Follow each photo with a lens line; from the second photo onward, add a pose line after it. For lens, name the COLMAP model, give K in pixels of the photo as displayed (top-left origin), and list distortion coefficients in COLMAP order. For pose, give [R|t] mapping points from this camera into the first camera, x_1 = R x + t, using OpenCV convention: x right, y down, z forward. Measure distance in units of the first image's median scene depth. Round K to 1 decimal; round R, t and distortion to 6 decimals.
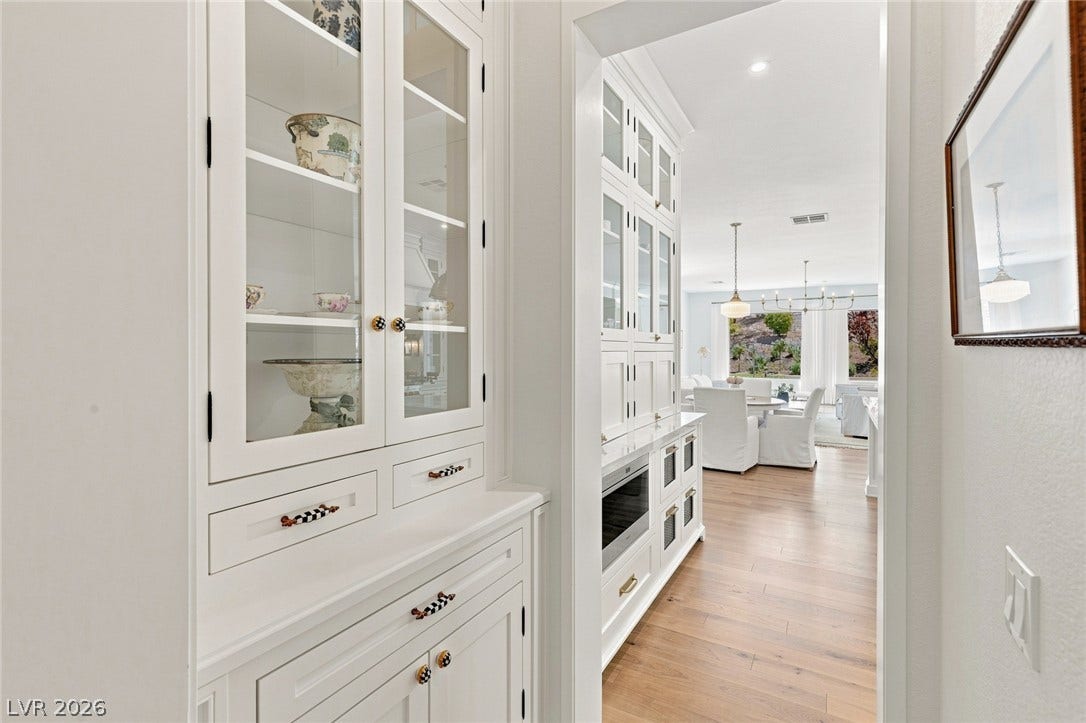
lens RADIAL K [[492.7, 0, 541.4], [0, 492.7, 352.4], [0, 0, 1]] dist [0.002347, 0.000163]
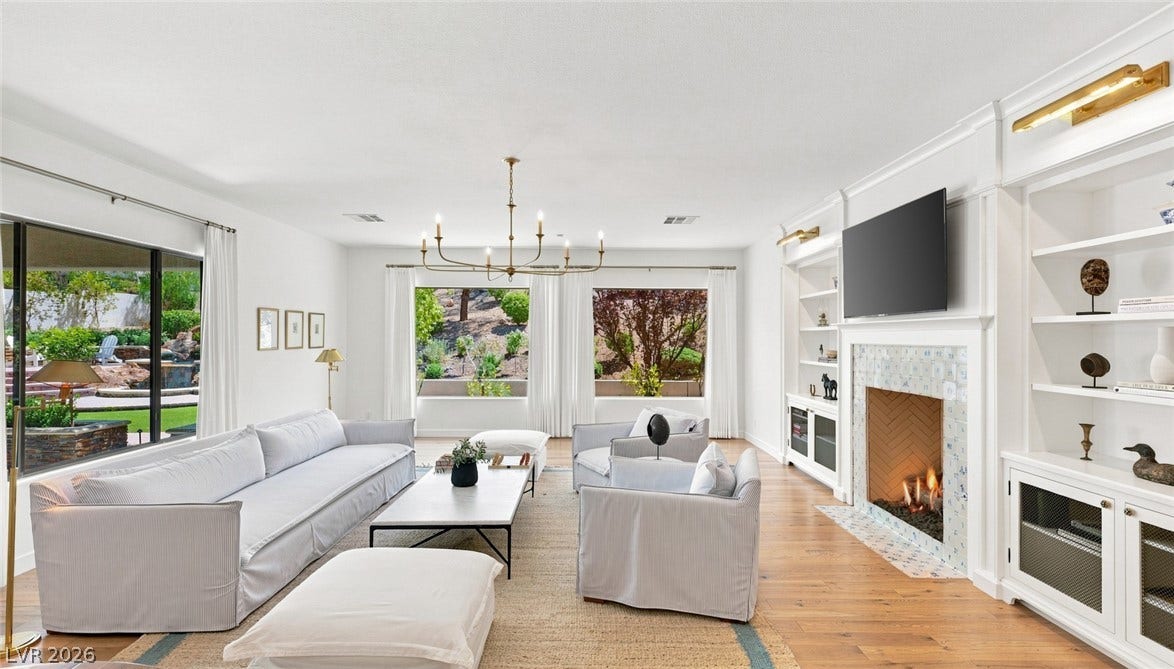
lens RADIAL K [[540.9, 0, 588.6], [0, 540.9, 336.8], [0, 0, 1]] dist [0.001944, 0.000667]
pose [[0.853965, 0.001311, 0.520329, 0.175903], [0.002351, 0.999977, -0.006378, -0.012656], [-0.520325, 0.006670, 0.853942, 0.283121]]
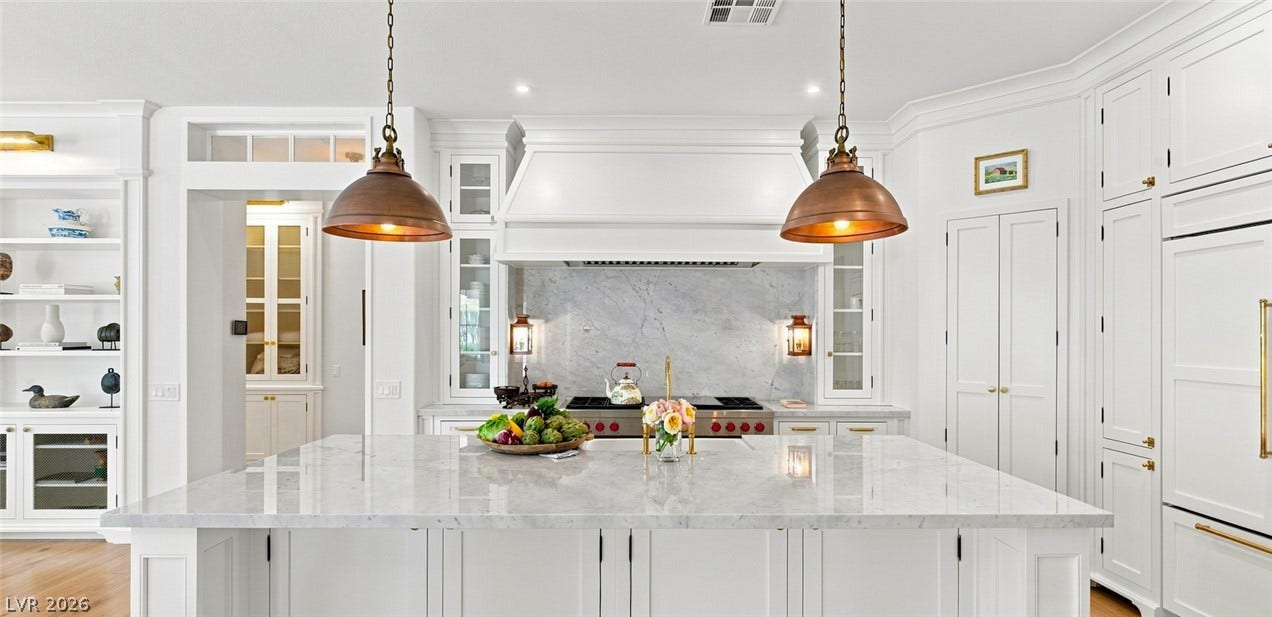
lens RADIAL K [[617.5, 0, 630.7], [0, 617.5, 327.2], [0, 0, 1]] dist [0.001288, 0.000198]
pose [[-0.512714, 0.005557, 0.858542, 0.047996], [0.004811, 0.999982, -0.003599, -0.004663], [-0.858546, 0.002285, -0.512731, 0.253570]]
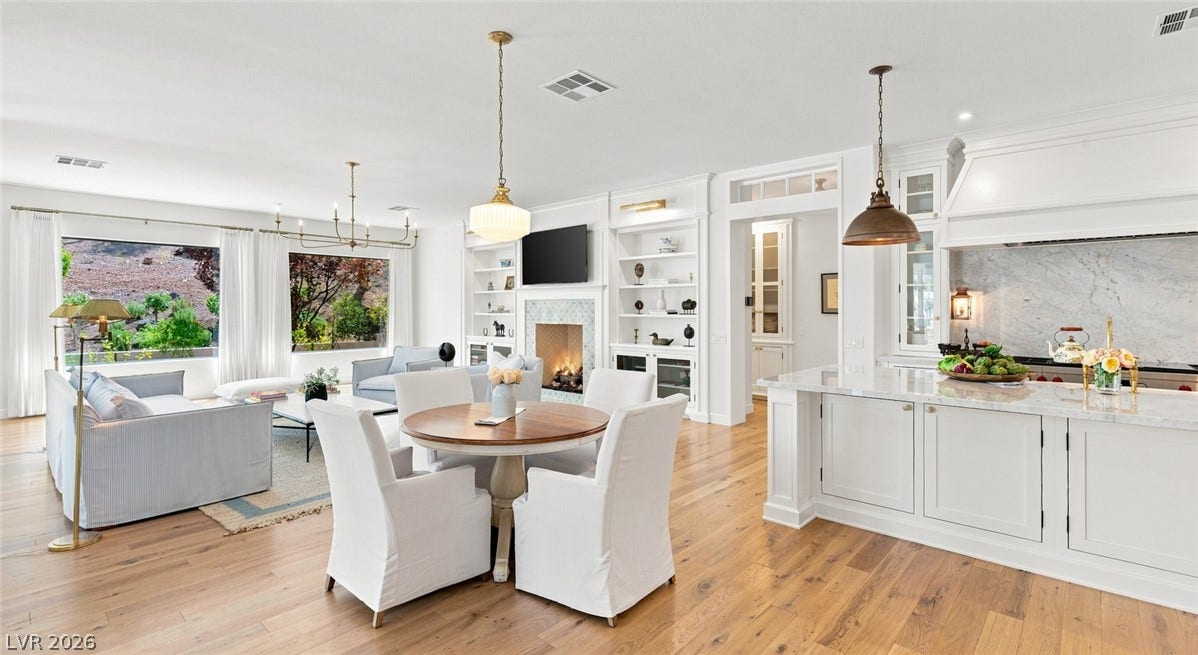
lens RADIAL K [[548.3, 0, 594.7], [0, 548.3, 309.2], [0, 0, 1]] dist [0.004426, -0.000364]
pose [[0.194335, -0.002708, 0.980931, -0.031839], [0.009563, 0.999954, 0.000866, -0.001969], [-0.980889, 0.009212, 0.194352, 0.295369]]
